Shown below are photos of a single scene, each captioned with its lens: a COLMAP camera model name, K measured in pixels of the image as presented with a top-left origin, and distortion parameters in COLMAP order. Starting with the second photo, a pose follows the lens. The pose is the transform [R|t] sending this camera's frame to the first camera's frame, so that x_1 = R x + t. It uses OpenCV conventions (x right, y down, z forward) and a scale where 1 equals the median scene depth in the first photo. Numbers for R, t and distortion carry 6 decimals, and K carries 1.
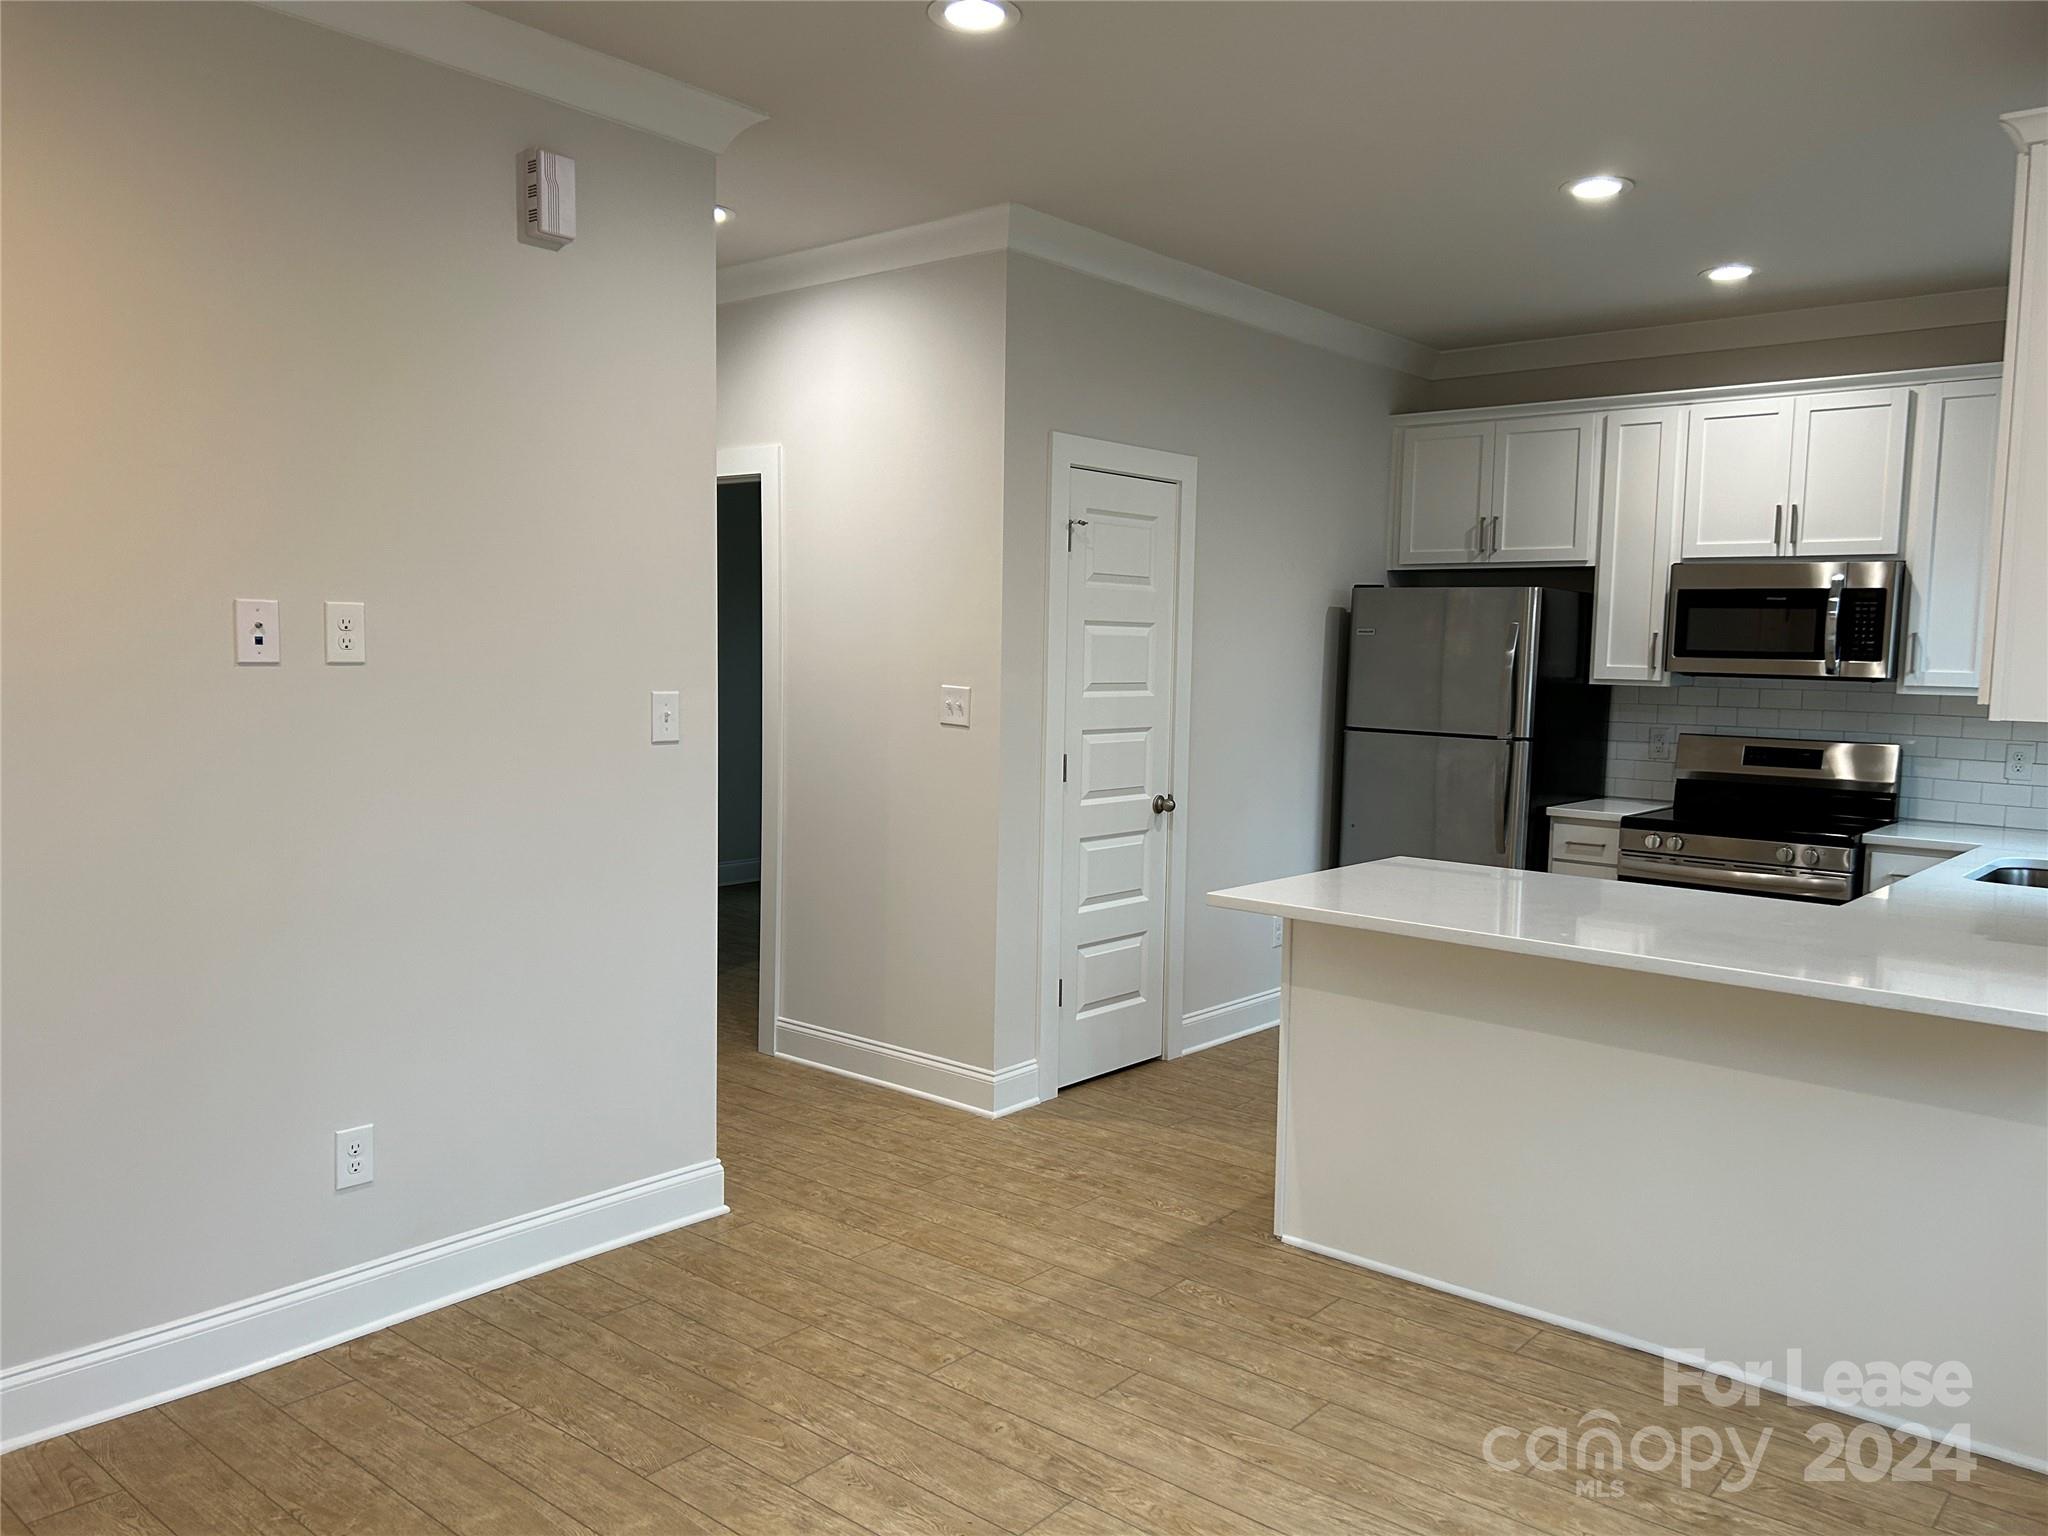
lens RADIAL K [[1530.8, 0, 1024.4], [0, 1530.8, 751.3], [0, 0, 1]] dist [0.114650, -0.149992]
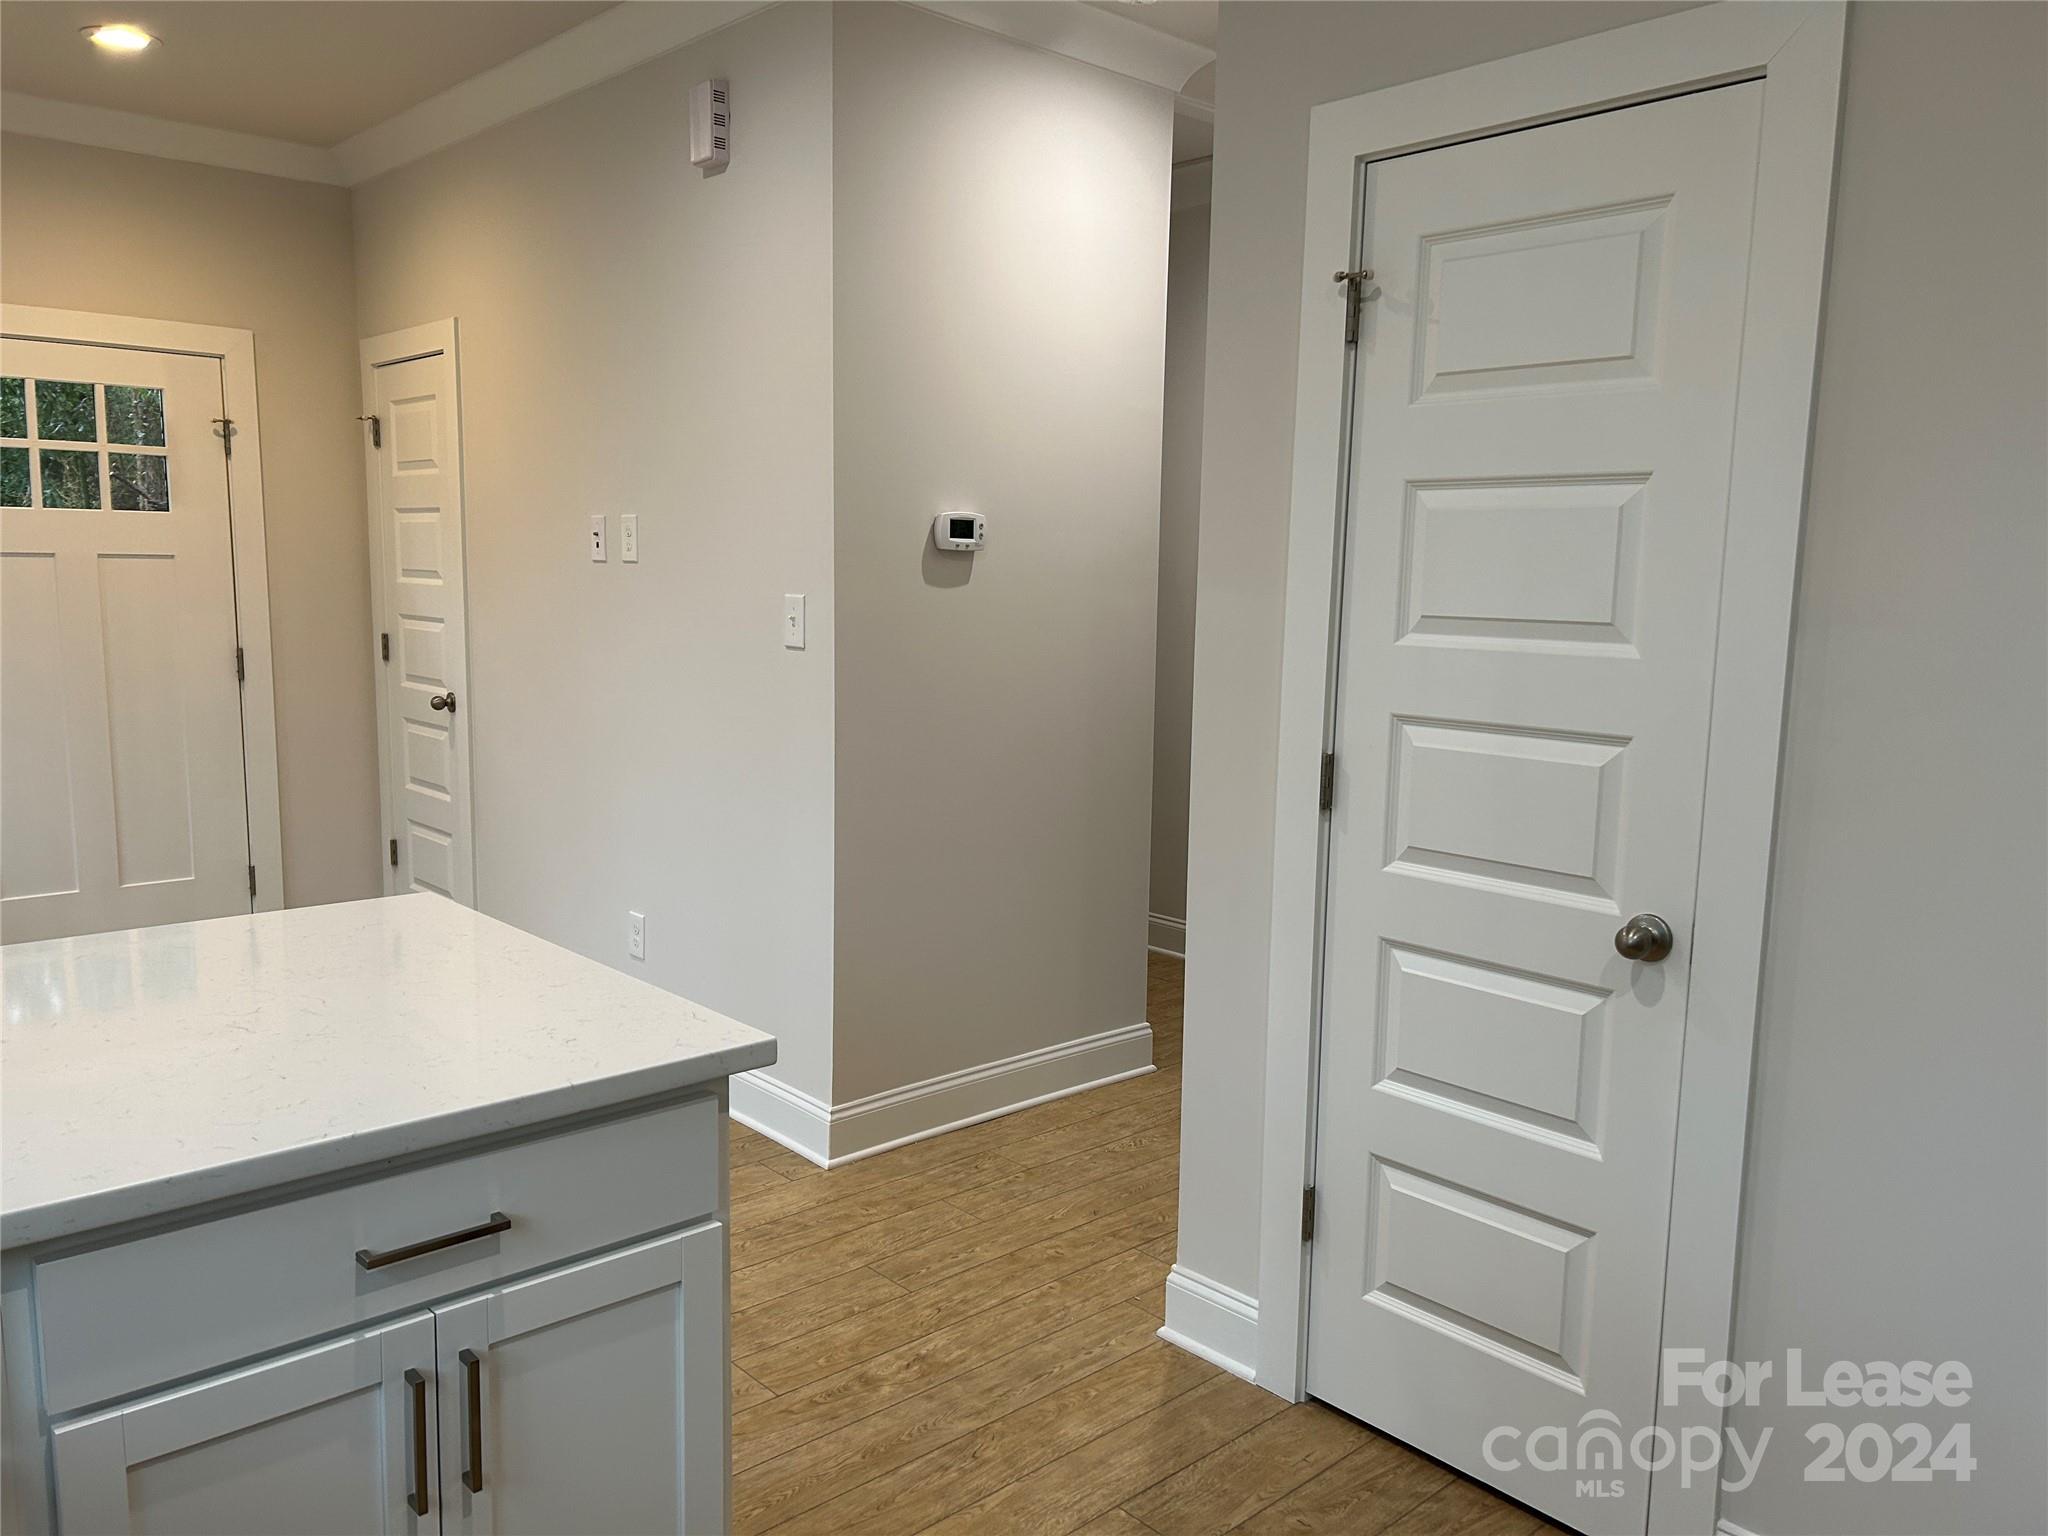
lens RADIAL K [[1530.8, 0, 1024.4], [0, 1530.8, 751.3], [0, 0, 1]] dist [0.114650, -0.149992]
pose [[-0.116904, 0.097481, -0.988348, 0.493341], [-0.091436, 0.989888, 0.108448, -0.040957], [0.988925, 0.103049, -0.106809, 0.872077]]
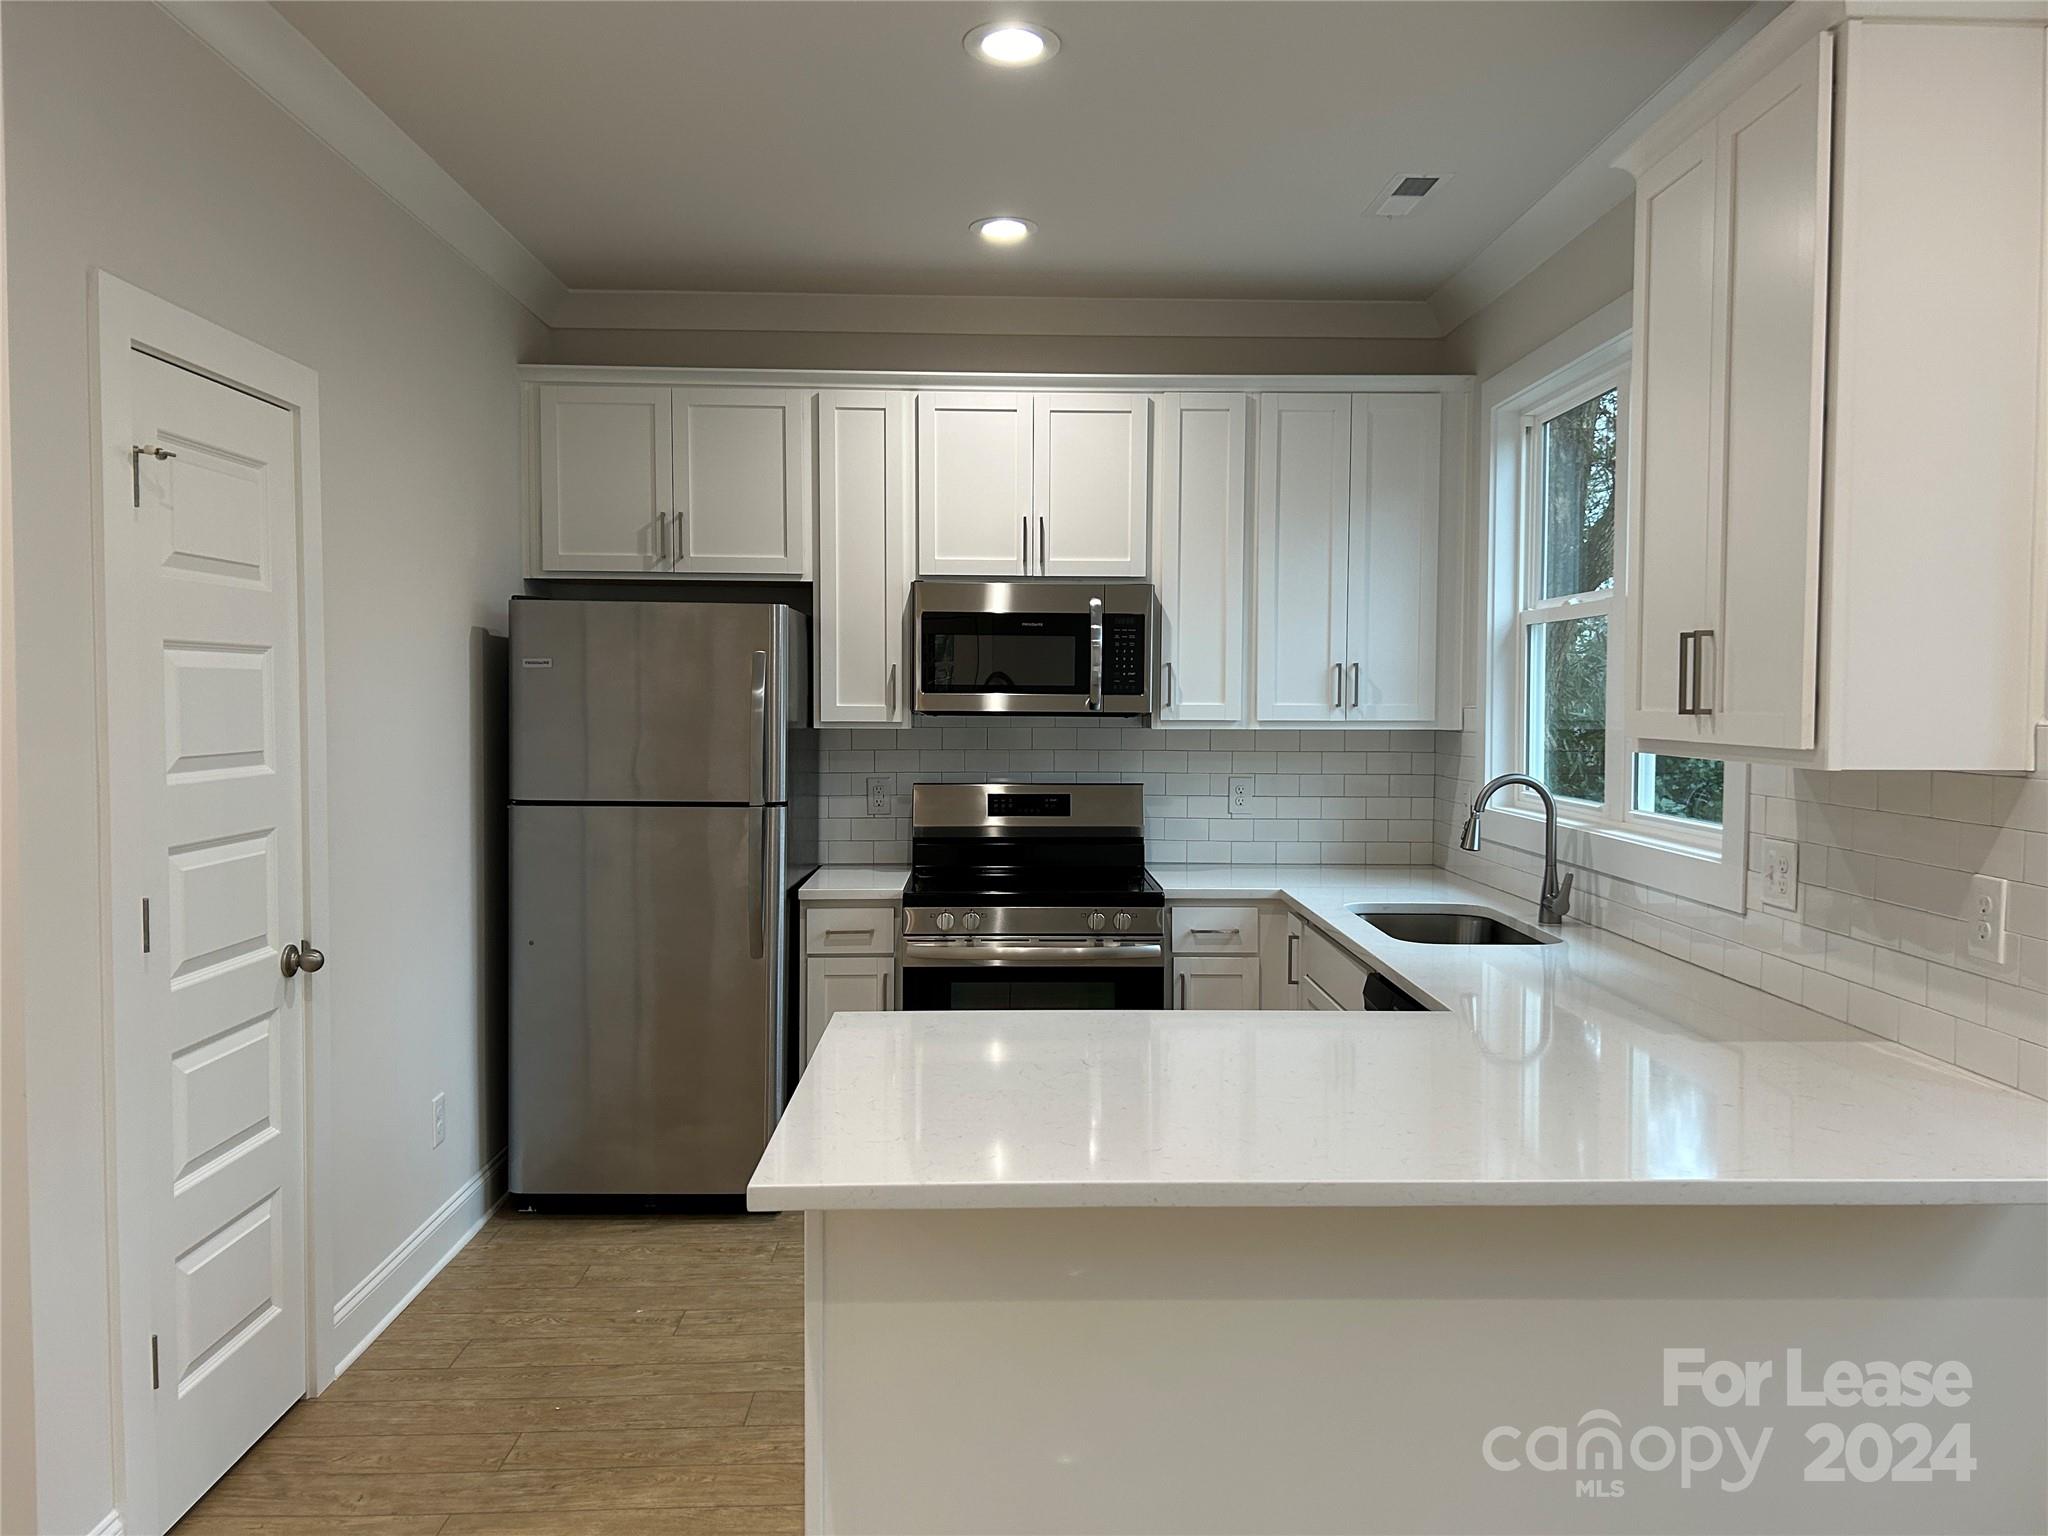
lens RADIAL K [[1530.8, 0, 1024.4], [0, 1530.8, 751.3], [0, 0, 1]] dist [0.114650, -0.149992]
pose [[0.739314, -0.043536, 0.671952, -0.097993], [0.058979, 0.998259, -0.000213, -0.027468], [-0.670773, 0.039789, 0.740595, 0.375335]]
